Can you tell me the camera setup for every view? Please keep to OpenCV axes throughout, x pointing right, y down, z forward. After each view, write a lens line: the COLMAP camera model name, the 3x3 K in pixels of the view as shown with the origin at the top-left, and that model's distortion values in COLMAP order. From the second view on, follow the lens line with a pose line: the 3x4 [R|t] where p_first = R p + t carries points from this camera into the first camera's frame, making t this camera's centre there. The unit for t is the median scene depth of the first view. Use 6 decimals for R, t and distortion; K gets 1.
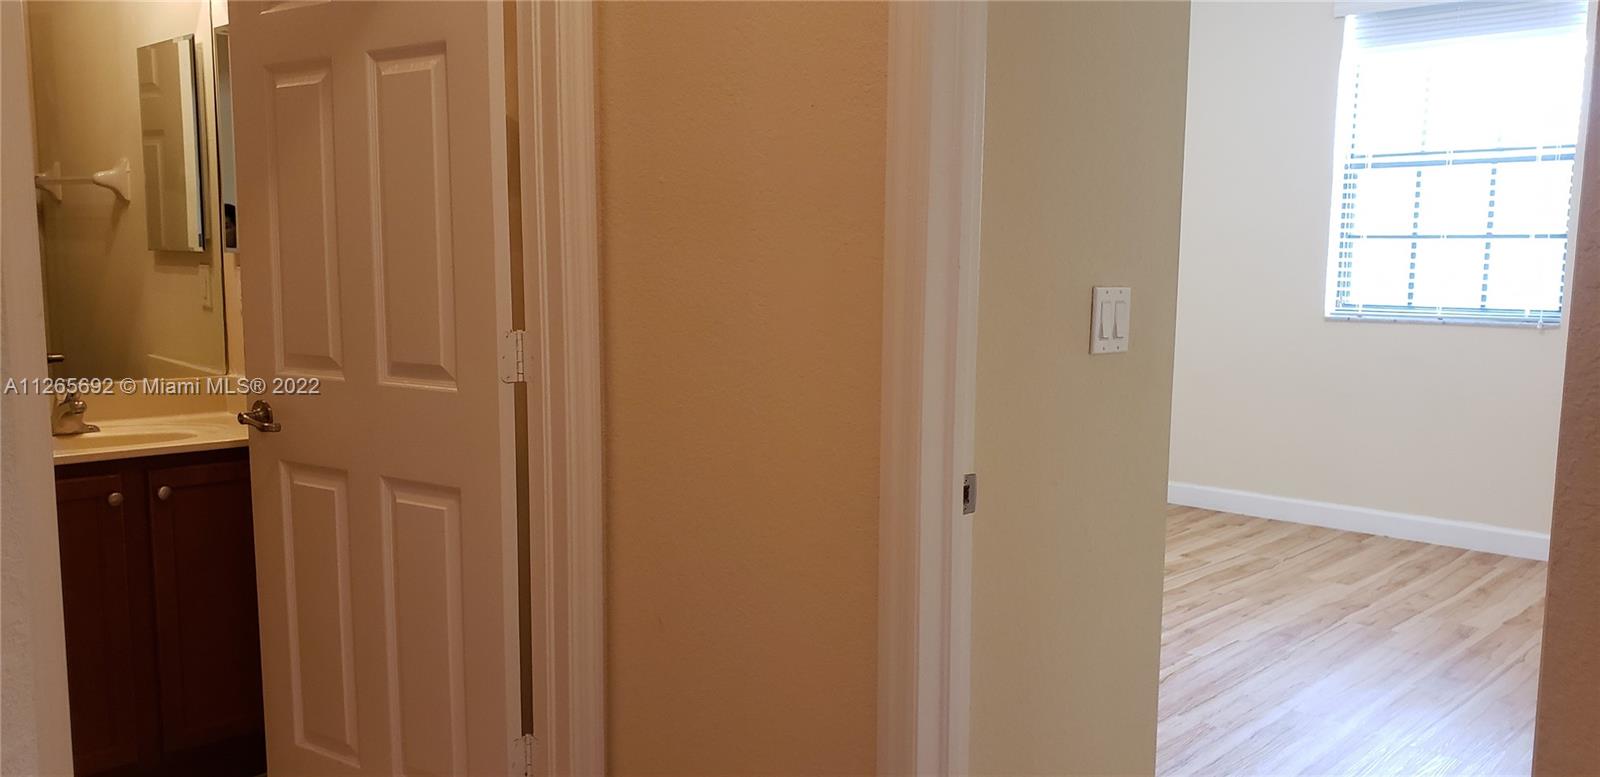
lens RADIAL K [[1238.7, 0, 791.7], [0, 1238.7, 411.0], [0, 0, 1]] dist [0.041346, -0.053814]
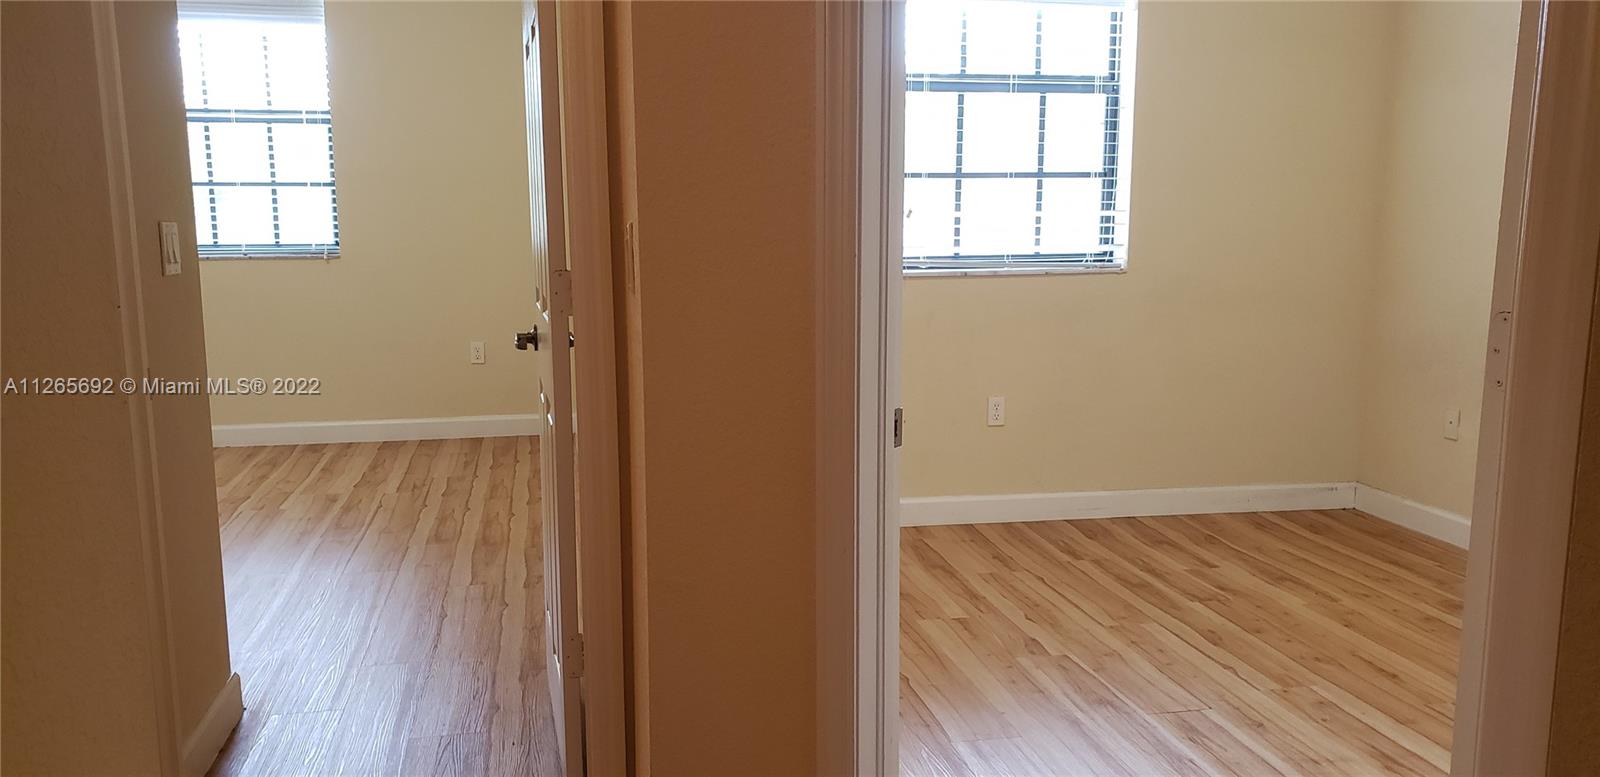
lens RADIAL K [[1238.7, 0, 829.4], [0, 1238.7, 418.2], [0, 0, 1]] dist [0.041346, -0.053814]
pose [[0.534254, -0.149328, 0.832030, -0.195864], [0.110865, 0.988149, 0.106159, 0.015244], [-0.838022, 0.035527, 0.544478, -0.098683]]
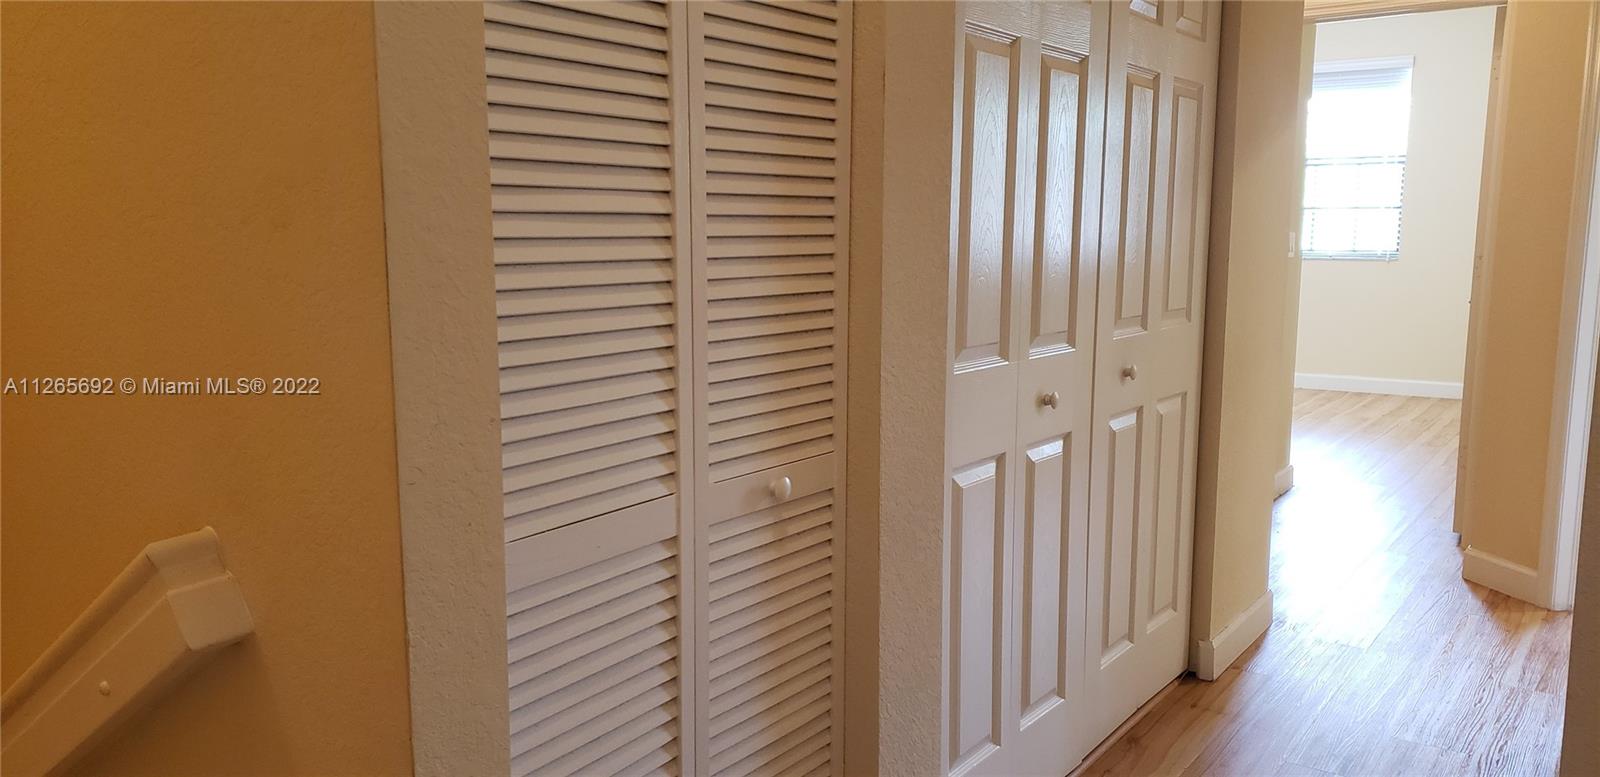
lens RADIAL K [[1238.7, 0, 796.3], [0, 1238.7, 426.1], [0, 0, 1]] dist [0.041346, -0.053814]
pose [[0.986378, -0.039348, 0.159716, -0.512137], [0.034469, 0.998854, 0.033208, 0.079851], [-0.160840, -0.027251, 0.986604, -0.605005]]
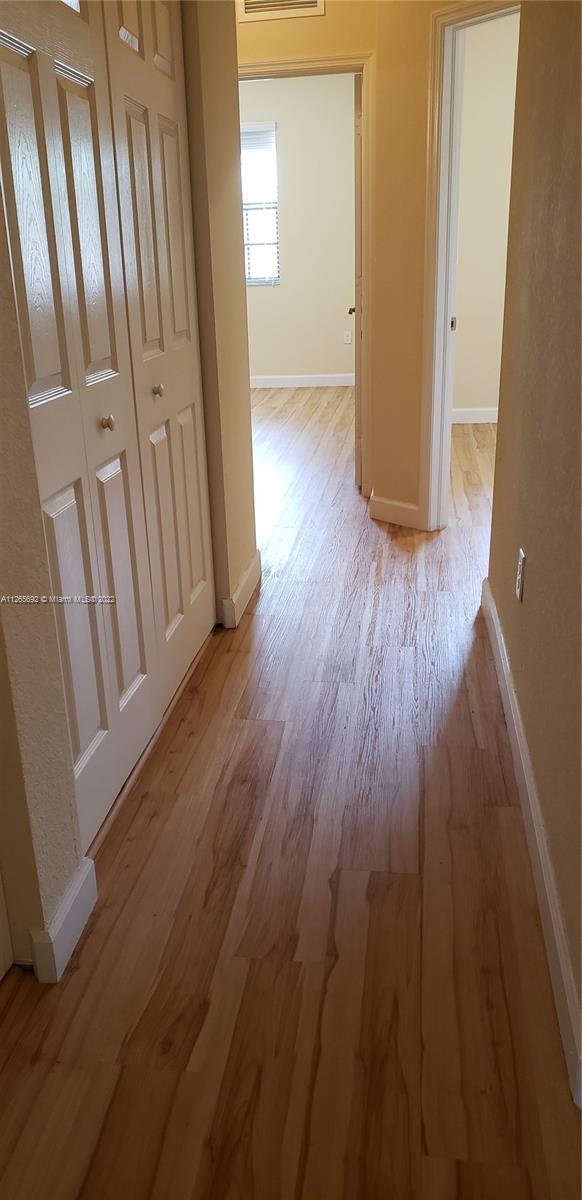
lens RADIAL K [[929.0, 0, 283.5], [0, 929.0, 621.0], [0, 0, 1]] dist [0.041346, -0.053814]
pose [[0.800047, -0.249594, 0.545553, -0.516349], [0.116188, 0.956594, 0.267260, 0.072371], [-0.588580, -0.150434, 0.794320, -0.521653]]
